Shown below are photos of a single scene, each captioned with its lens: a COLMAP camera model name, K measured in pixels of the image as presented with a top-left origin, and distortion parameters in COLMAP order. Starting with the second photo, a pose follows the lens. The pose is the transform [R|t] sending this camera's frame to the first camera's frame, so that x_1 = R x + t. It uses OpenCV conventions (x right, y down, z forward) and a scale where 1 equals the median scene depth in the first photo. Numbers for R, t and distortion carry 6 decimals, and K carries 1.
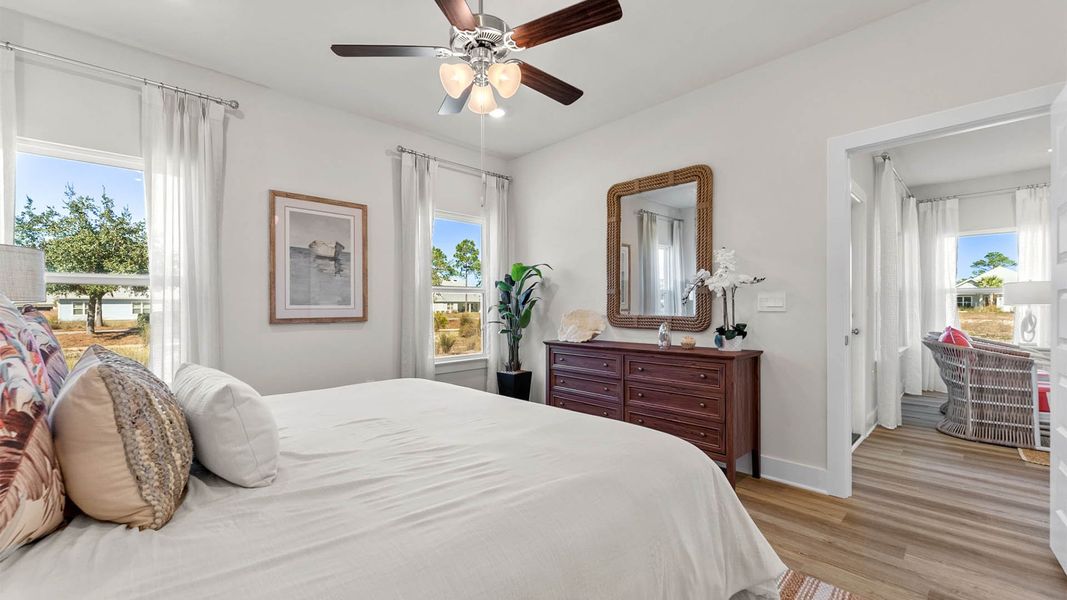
lens RADIAL K [[431.1, 0, 527.0], [0, 431.1, 305.1], [0, 0, 1]] dist [0.003937, 0.000054]
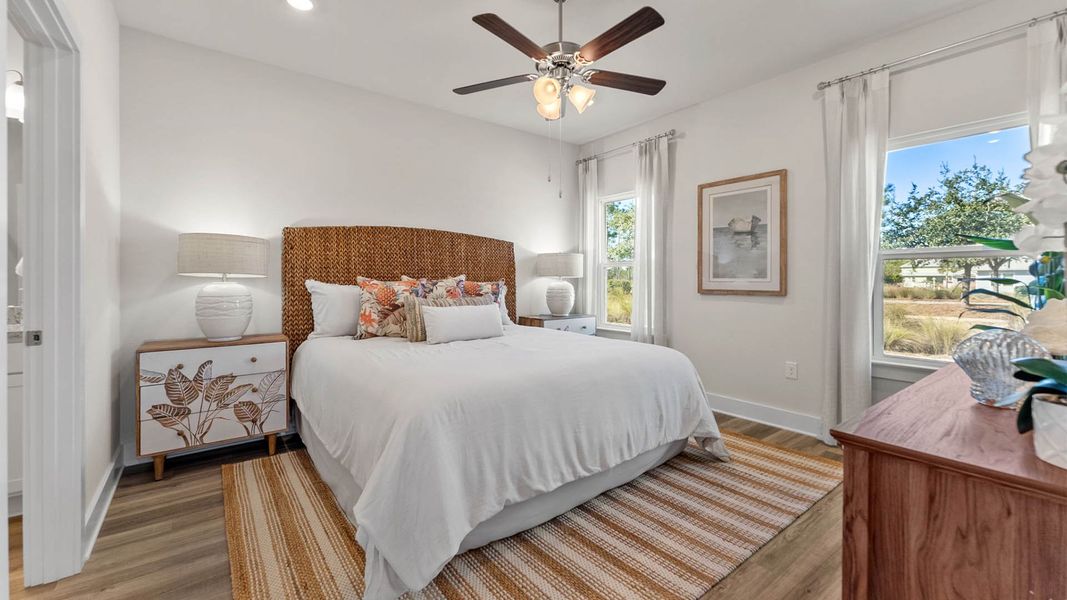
lens RADIAL K [[431.1, 0, 530.7], [0, 431.1, 275.0], [0, 0, 1]] dist [0.003937, 0.000054]
pose [[-0.106343, -0.004193, -0.994321, 0.607287], [0.000888, 0.999990, -0.004312, -0.003467], [0.994329, -0.001341, -0.106339, 0.574527]]
